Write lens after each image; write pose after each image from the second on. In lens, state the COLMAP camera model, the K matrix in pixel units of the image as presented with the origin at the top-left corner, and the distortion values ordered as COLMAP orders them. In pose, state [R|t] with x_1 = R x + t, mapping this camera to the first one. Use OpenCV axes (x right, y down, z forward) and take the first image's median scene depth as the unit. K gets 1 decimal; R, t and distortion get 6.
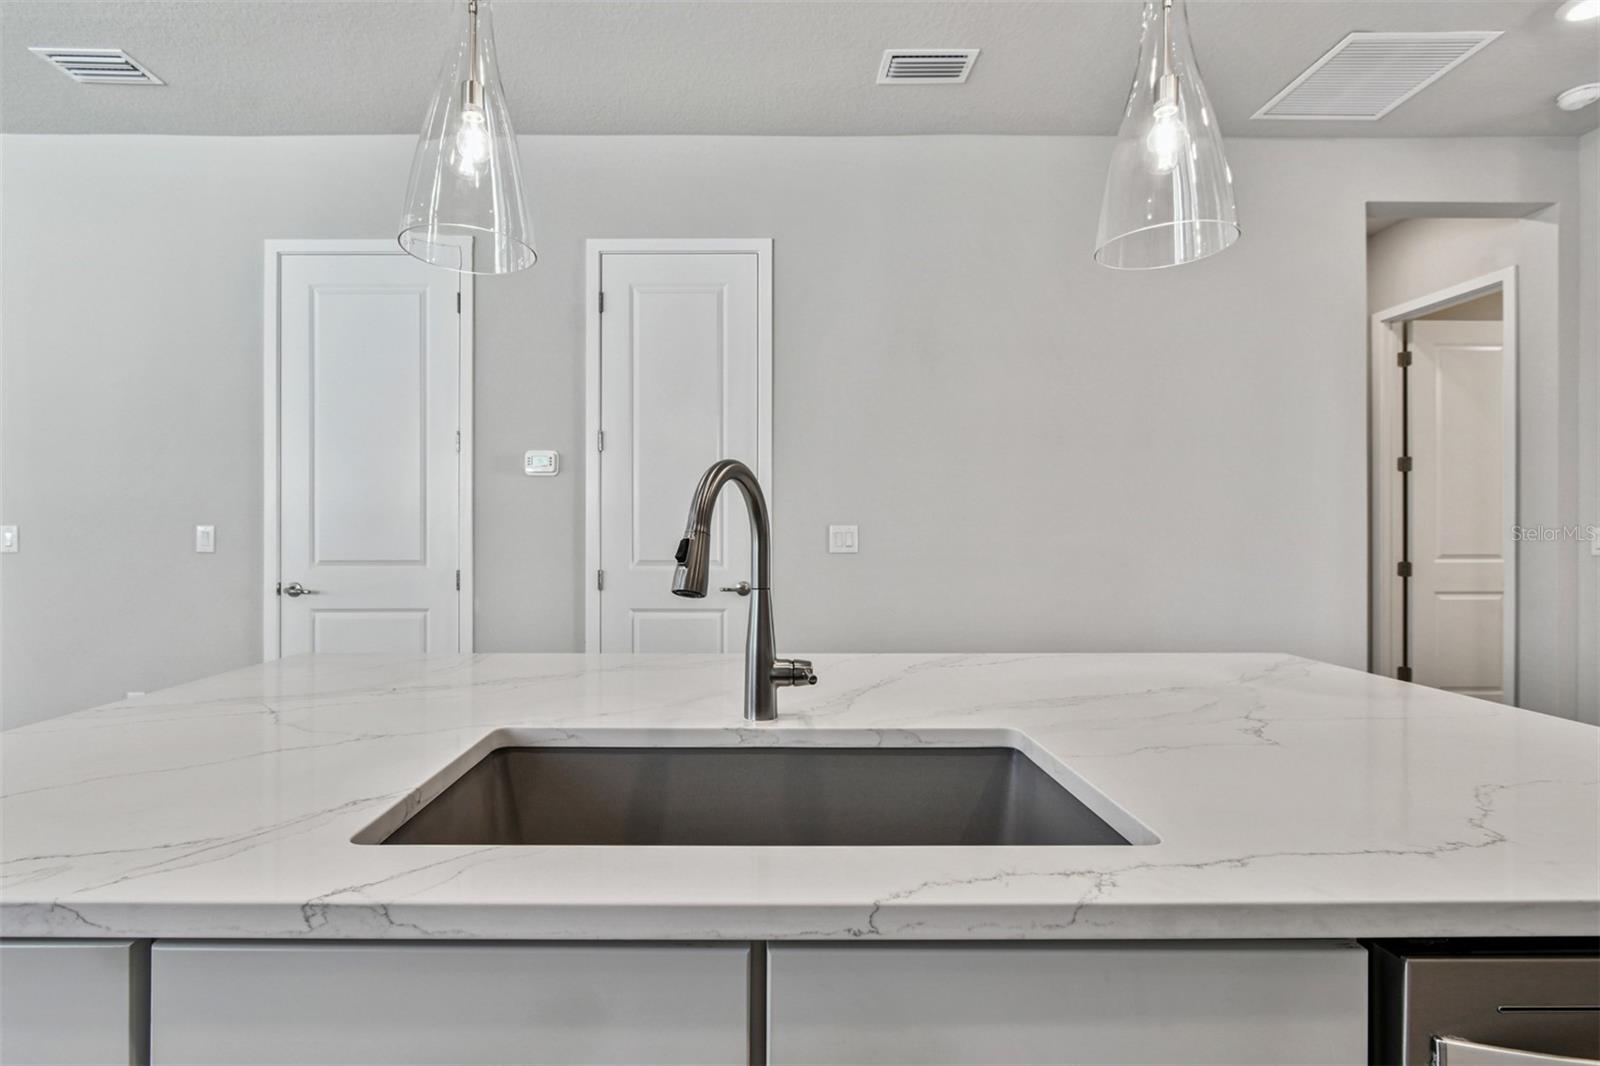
lens RADIAL K [[738.8, 0, 819.0], [0, 738.8, 522.5], [0, 0, 1]] dist [0.023101, -0.025099]
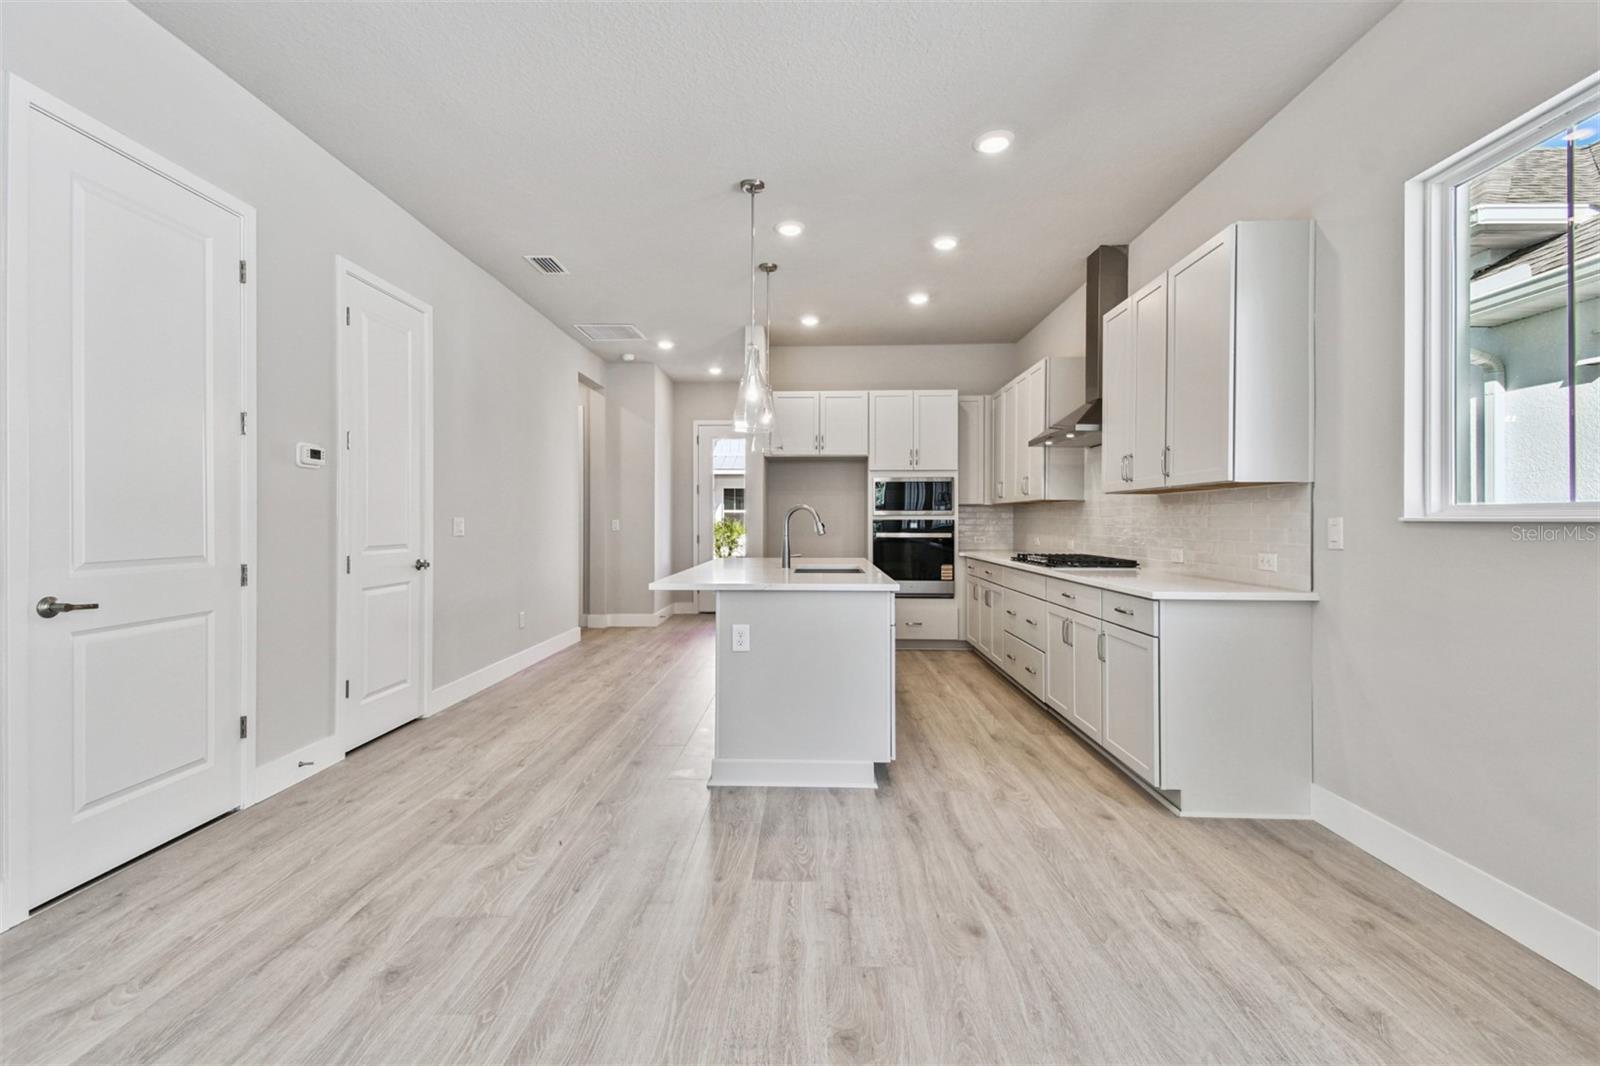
lens RADIAL K [[701.5, 0, 795.7], [0, 701.5, 528.6], [0, 0, 1]] dist [0.022178, -0.009317]
pose [[0.023061, -0.010987, 0.999674, -1.338646], [-0.012101, 0.999863, 0.011268, 0.002584], [-0.999661, -0.012357, 0.022925, 0.294323]]
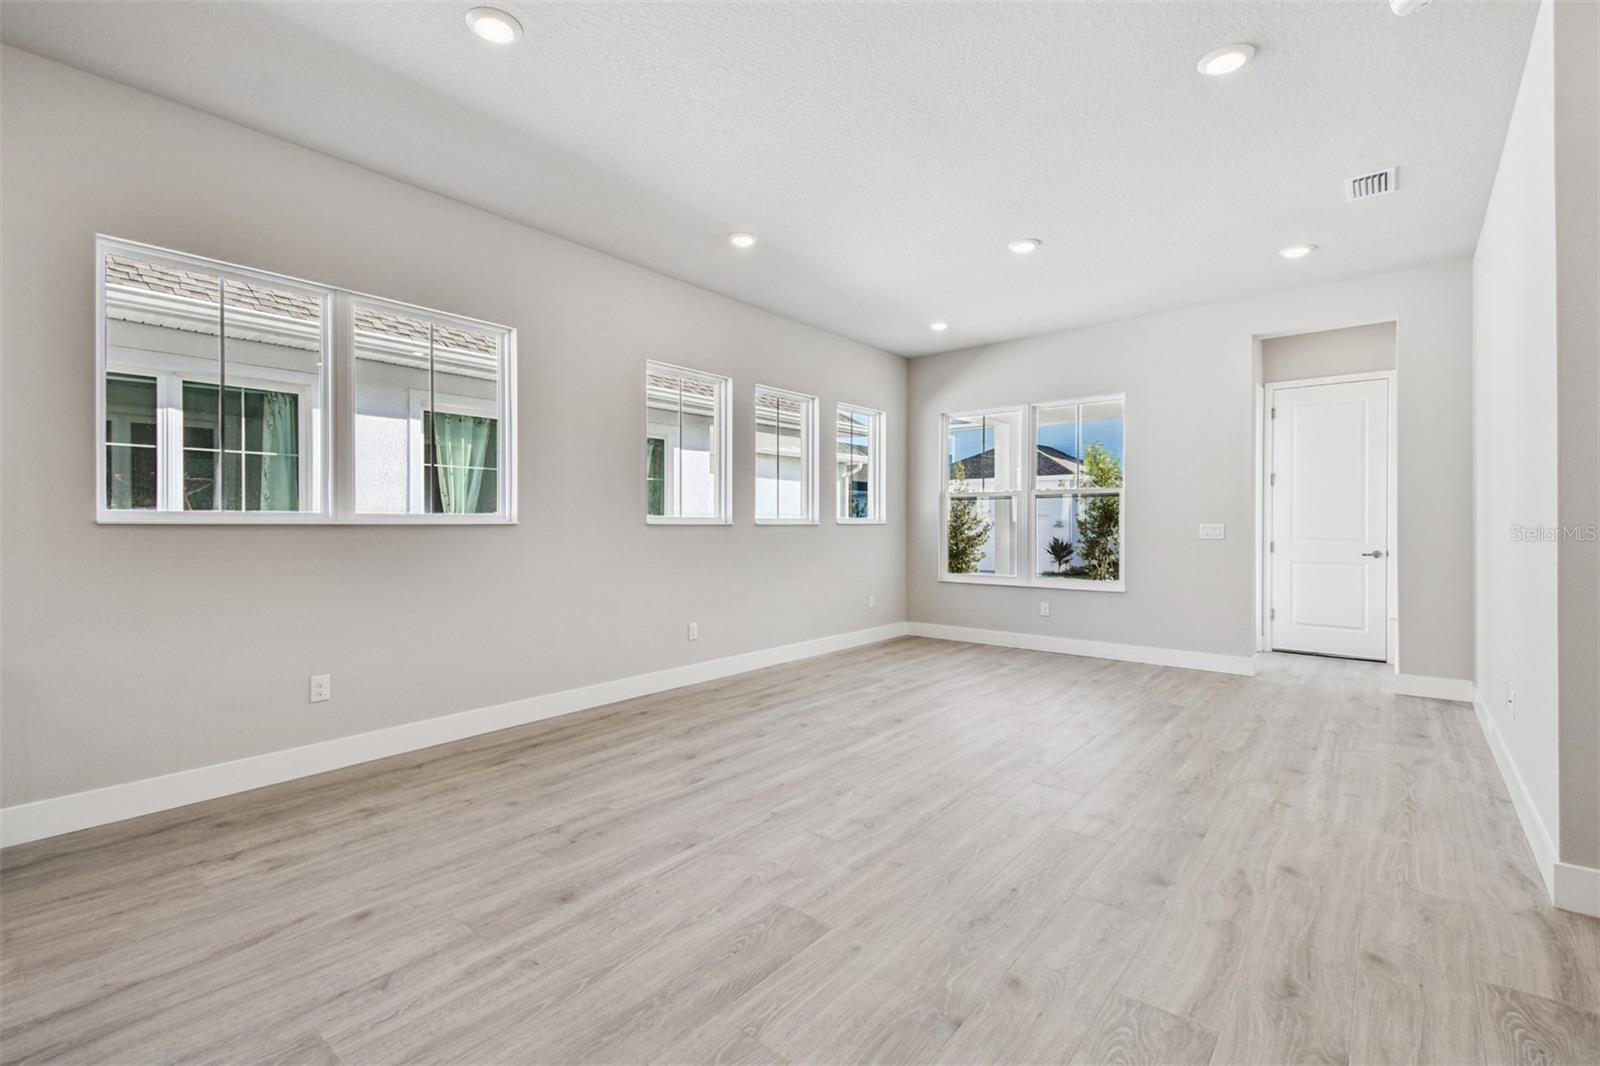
lens RADIAL K [[704.7, 0, 790.1], [0, 704.7, 522.9], [0, 0, 1]] dist [0.050491, -0.025846]
pose [[-0.640955, -0.002797, -0.767574, -0.470324], [0.006467, 0.999938, -0.009044, 0.008012], [0.767552, -0.010760, -0.640897, 0.870858]]
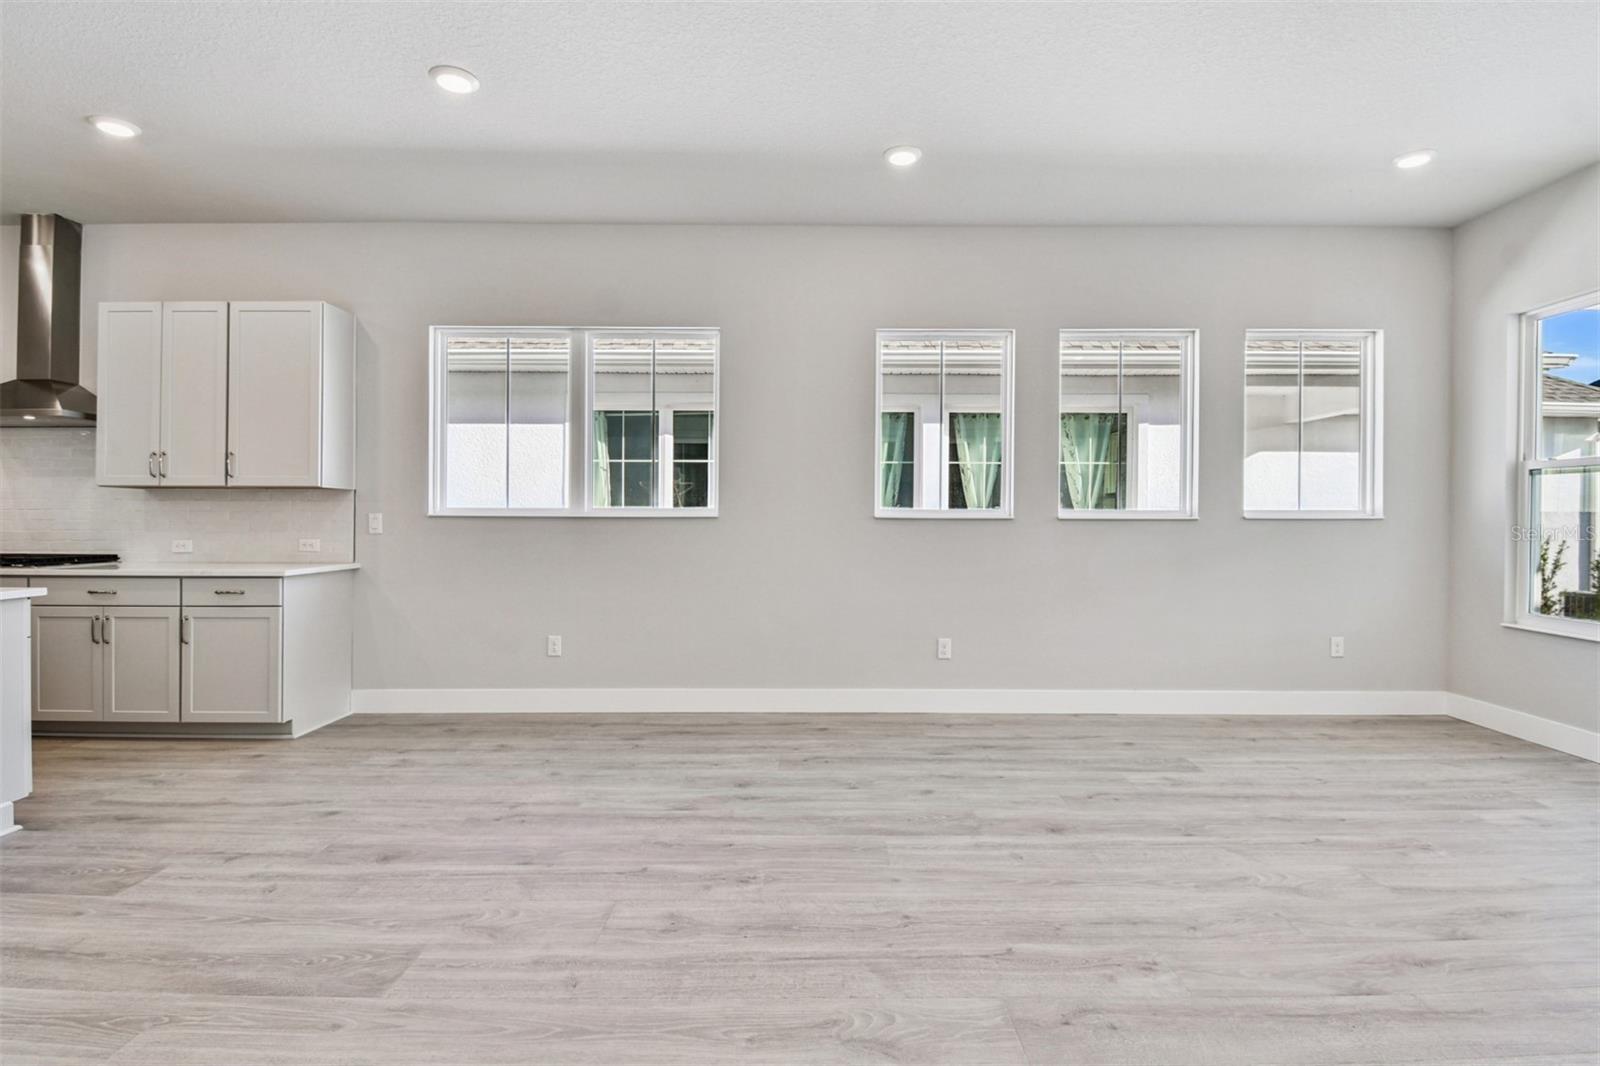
lens RADIAL K [[738.8, 0, 819.0], [0, 738.8, 522.5], [0, 0, 1]] dist [0.023101, -0.025099]
pose [[-0.999940, -0.005099, -0.009735, -1.298943], [-0.005073, 0.999983, -0.002738, 0.007713], [0.009749, -0.002688, -0.999949, 1.045248]]
